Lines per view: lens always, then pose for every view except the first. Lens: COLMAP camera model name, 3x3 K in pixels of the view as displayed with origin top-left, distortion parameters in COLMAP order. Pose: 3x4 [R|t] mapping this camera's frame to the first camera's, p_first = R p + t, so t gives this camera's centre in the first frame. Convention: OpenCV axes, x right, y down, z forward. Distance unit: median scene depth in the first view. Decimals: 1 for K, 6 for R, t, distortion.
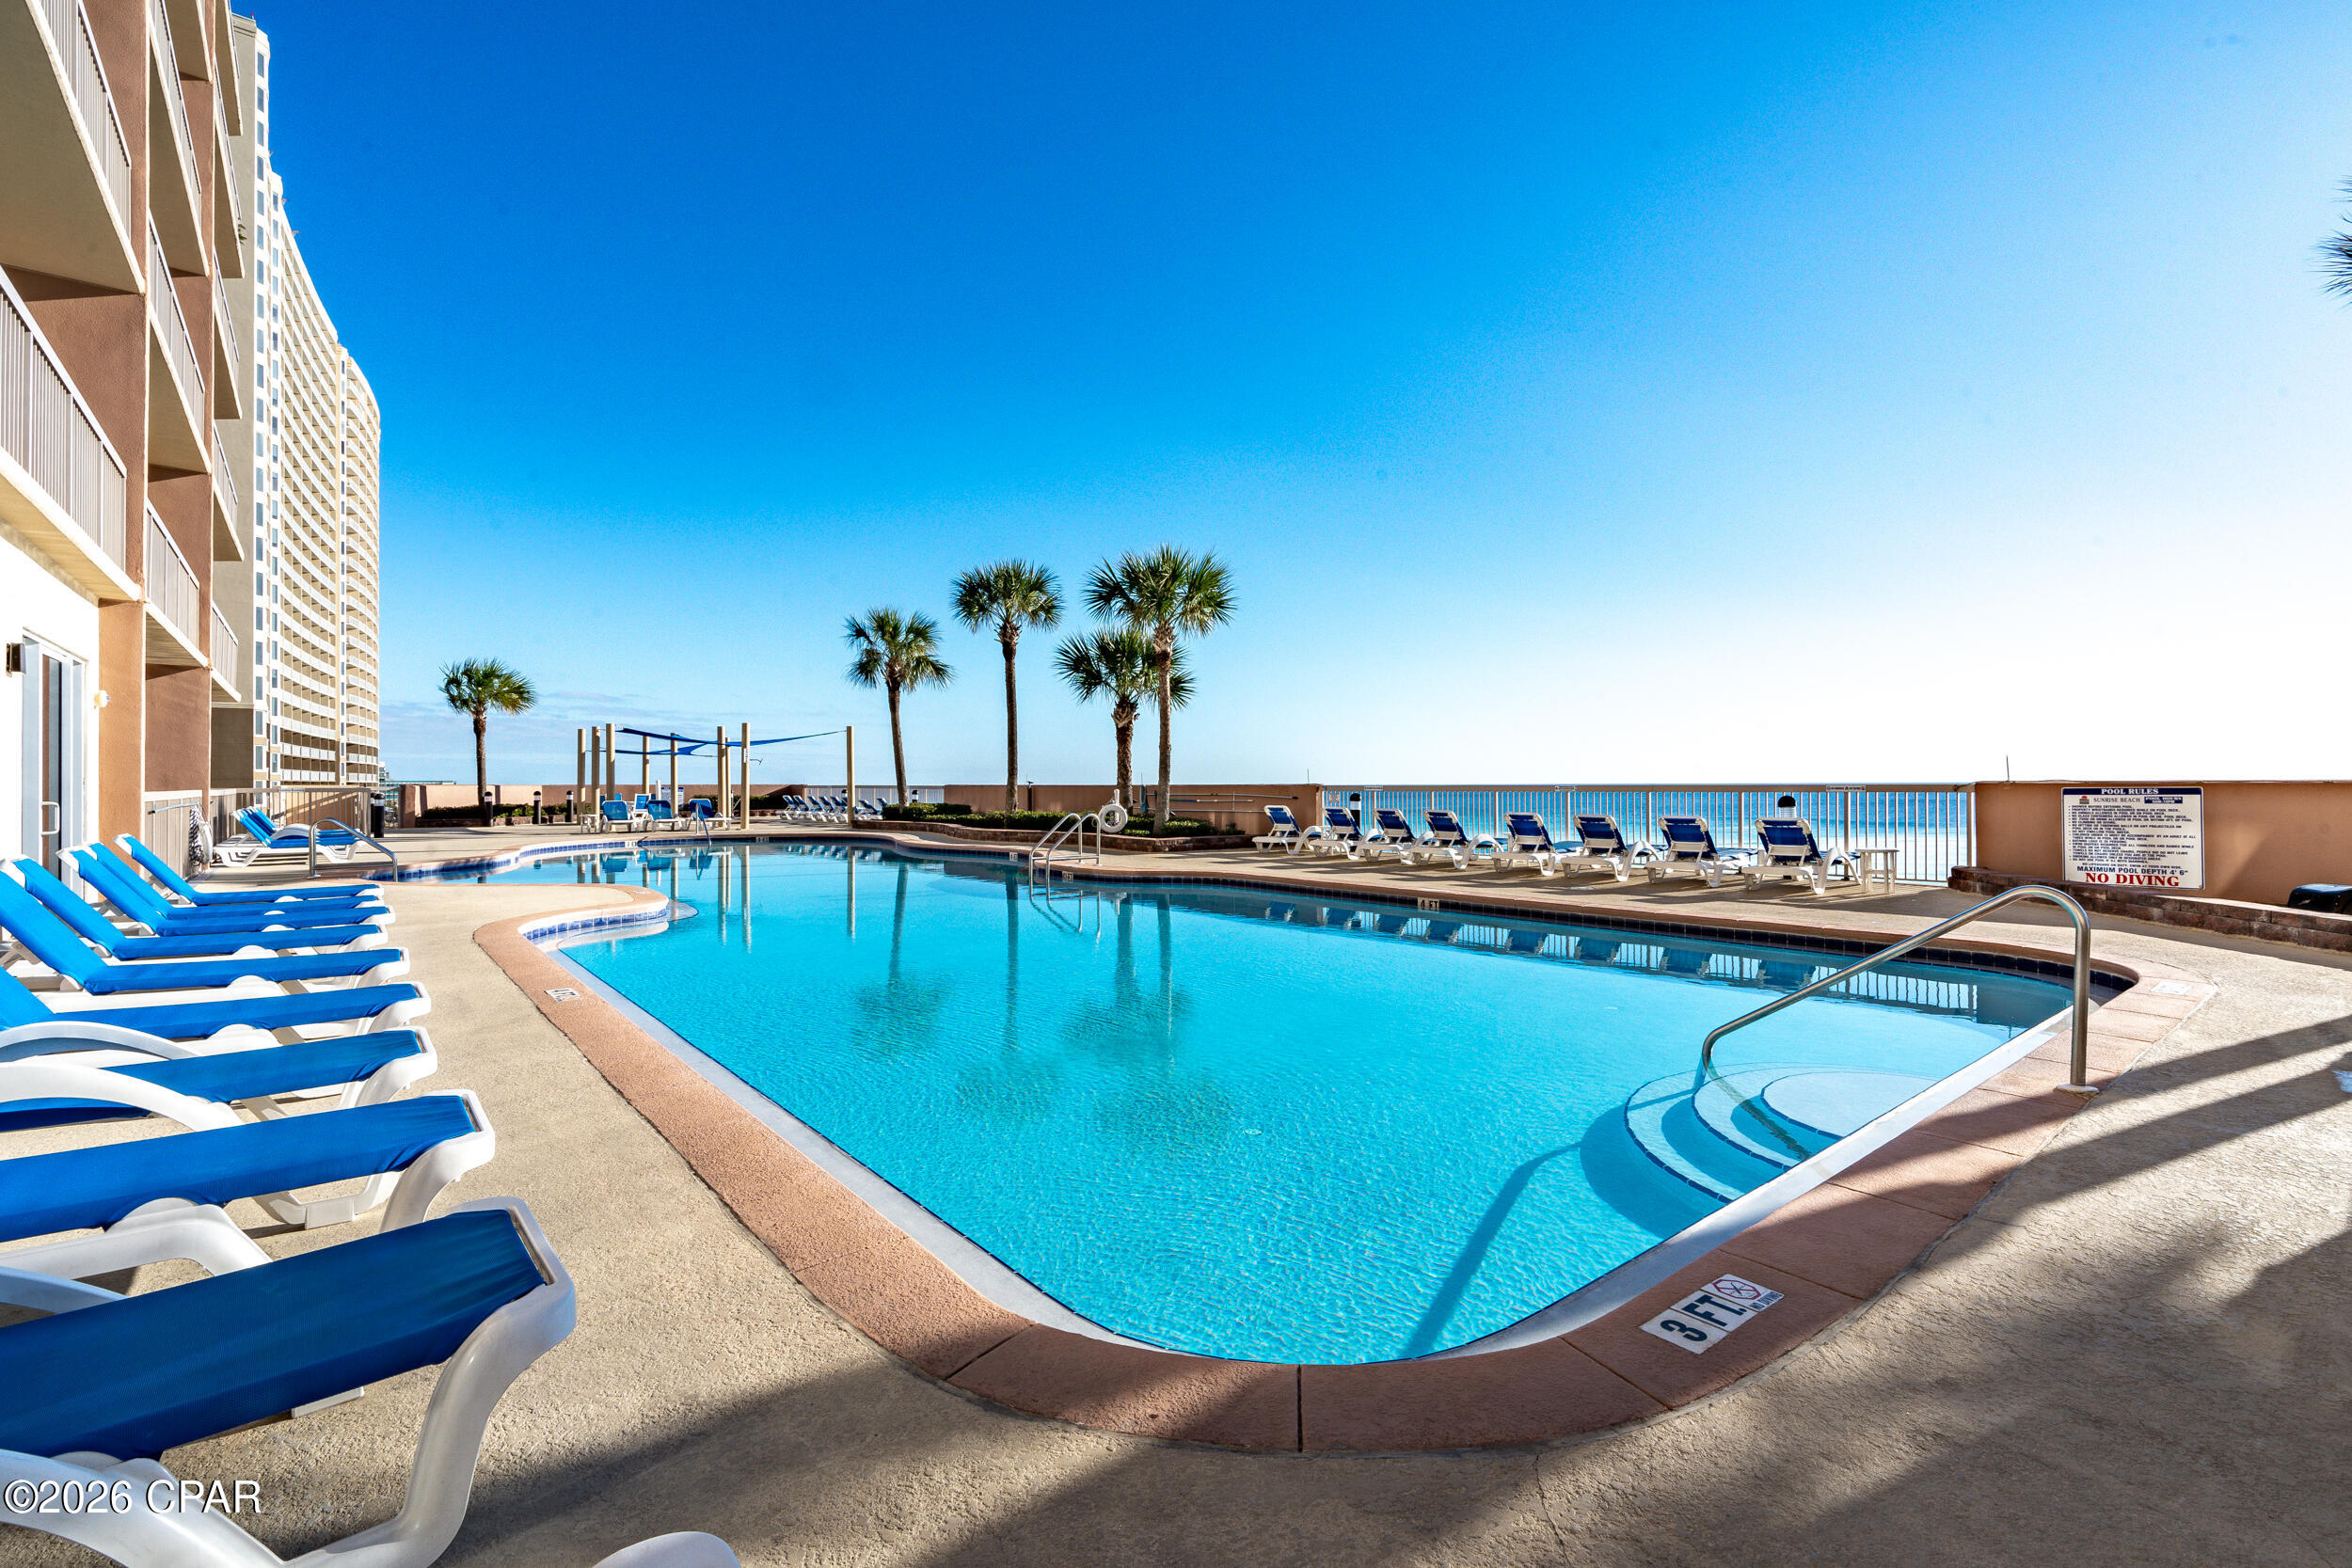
lens RADIAL K [[1056.2, 0, 1178.2], [0, 1056.2, 776.0], [0, 0, 1]] dist [-0.002497, 0.000722]
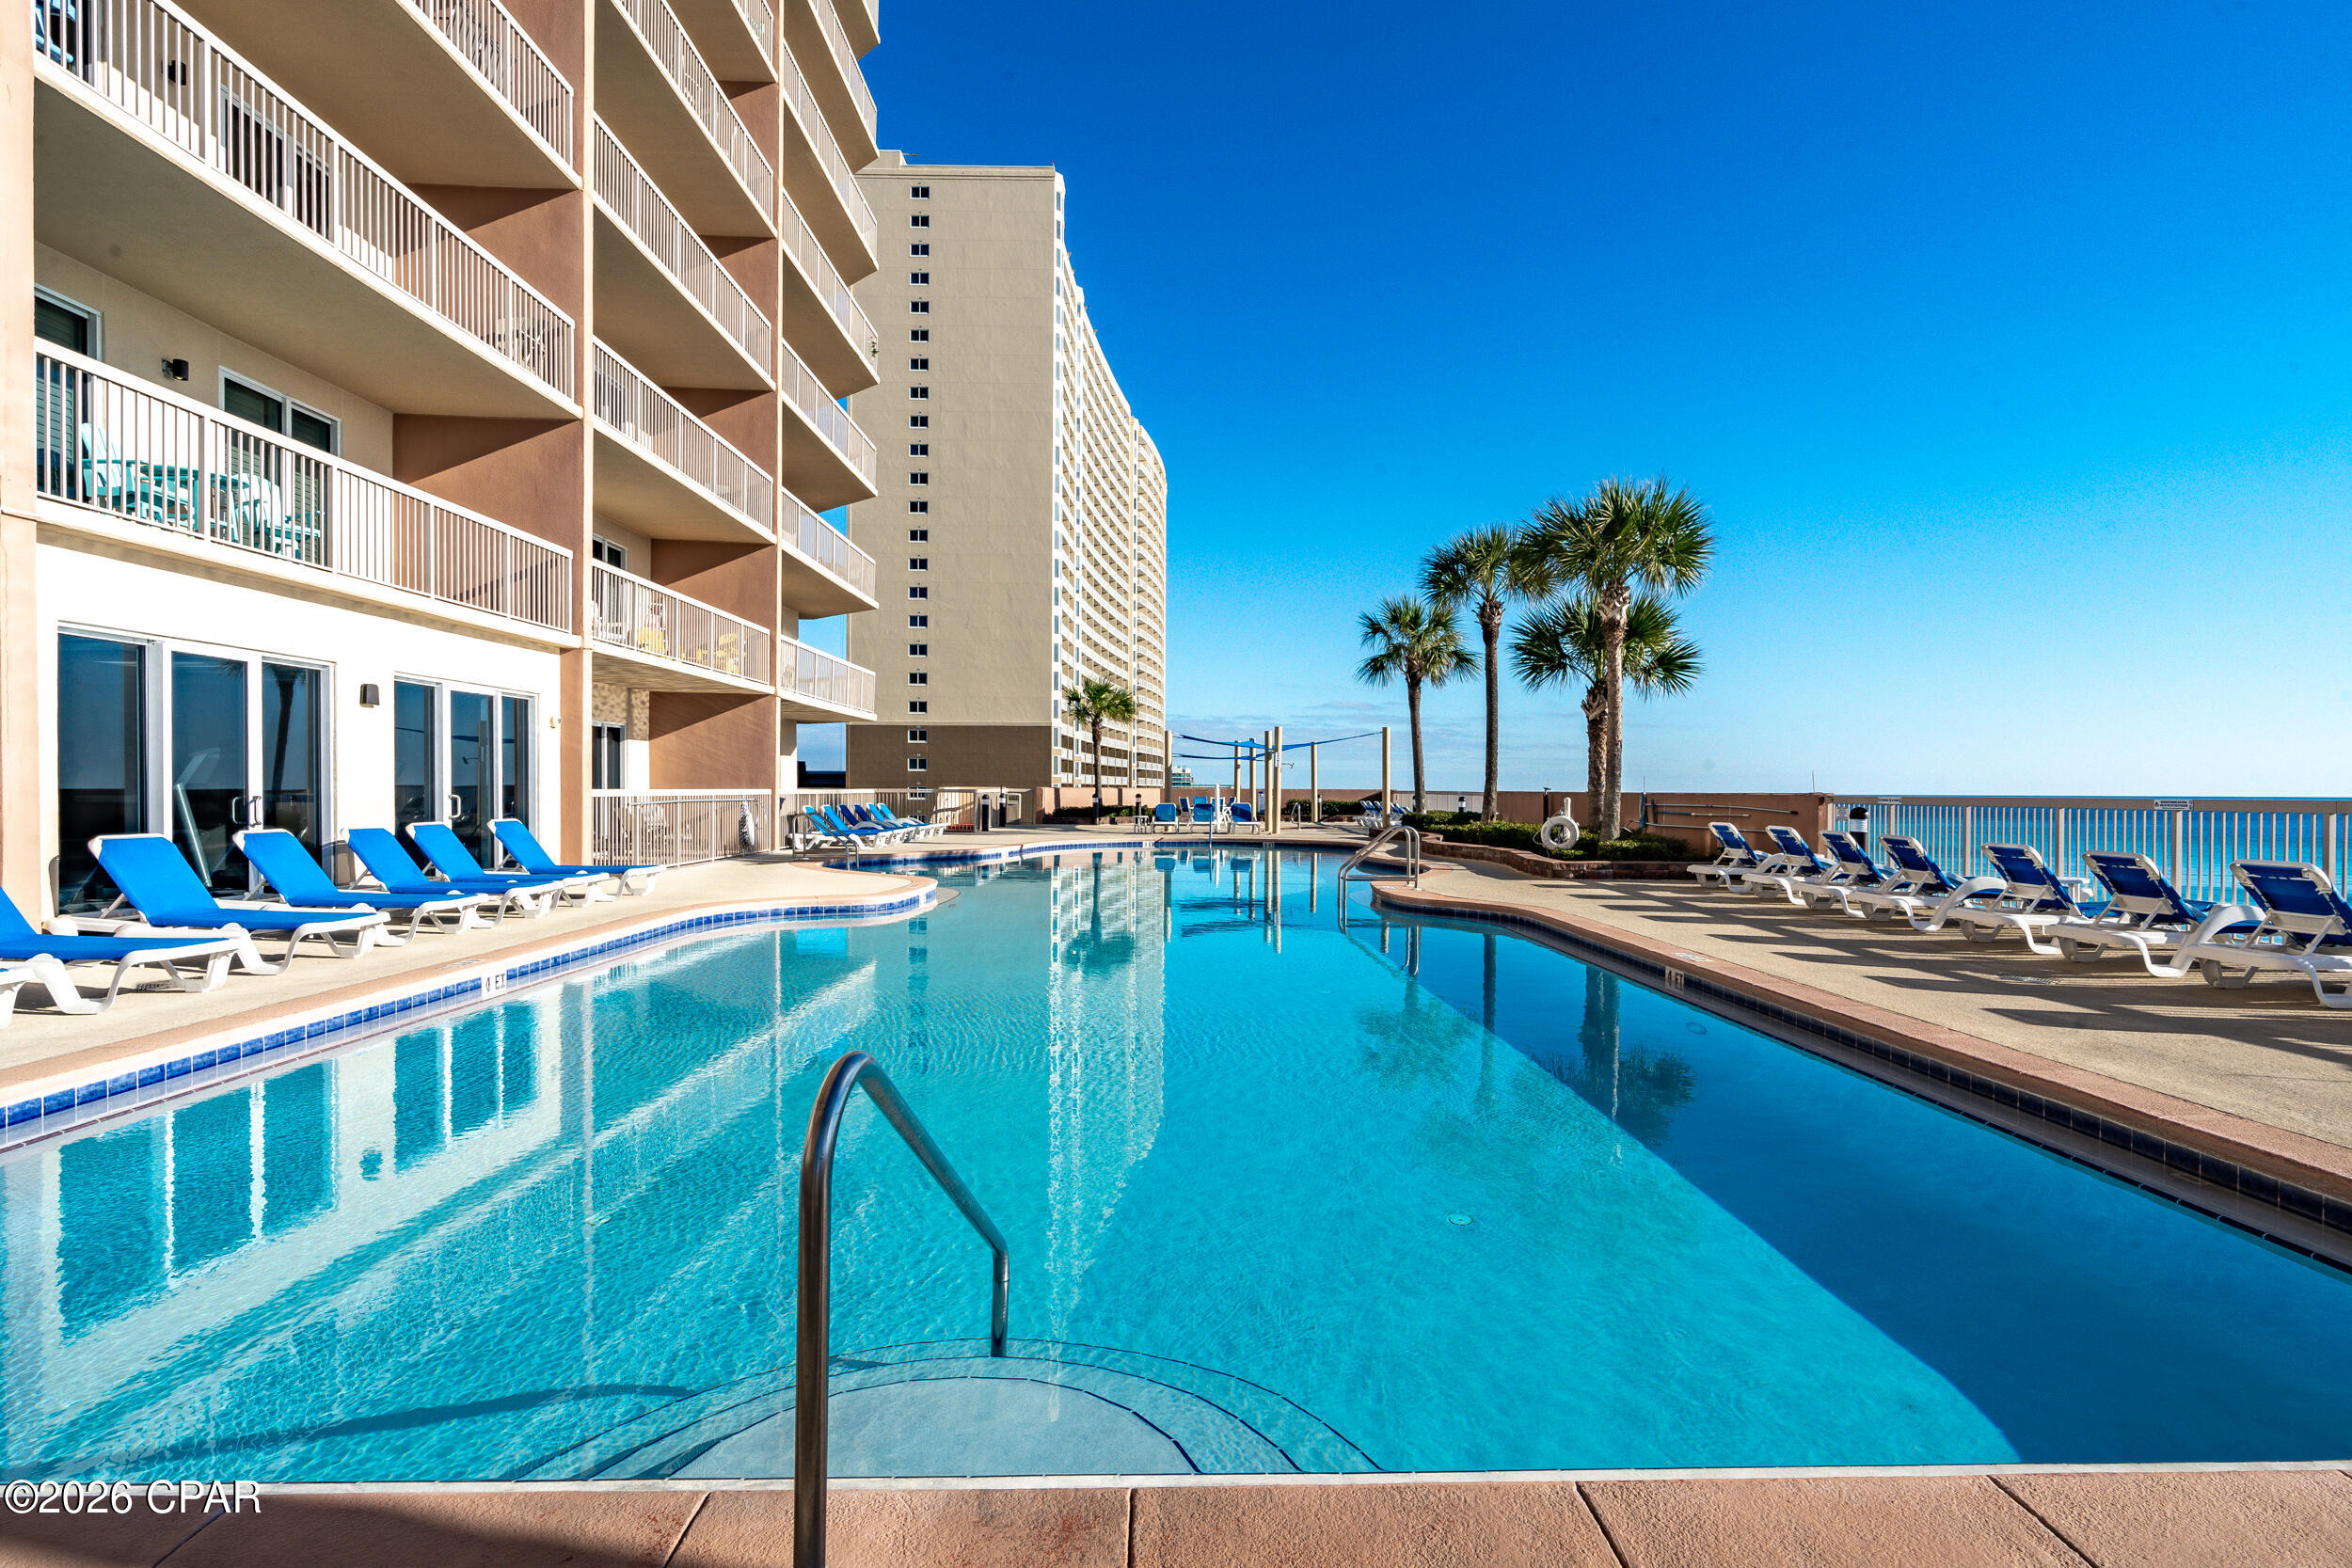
lens RADIAL K [[1134.6, 0, 1178.7], [0, 1134.6, 791.8], [0, 0, 1]] dist [0.011354, 0.000300]
pose [[0.786878, 0.008468, -0.617051, 0.183033], [-0.002937, 0.999946, 0.009977, 0.000215], [0.617102, -0.006038, 0.786860, 0.107530]]
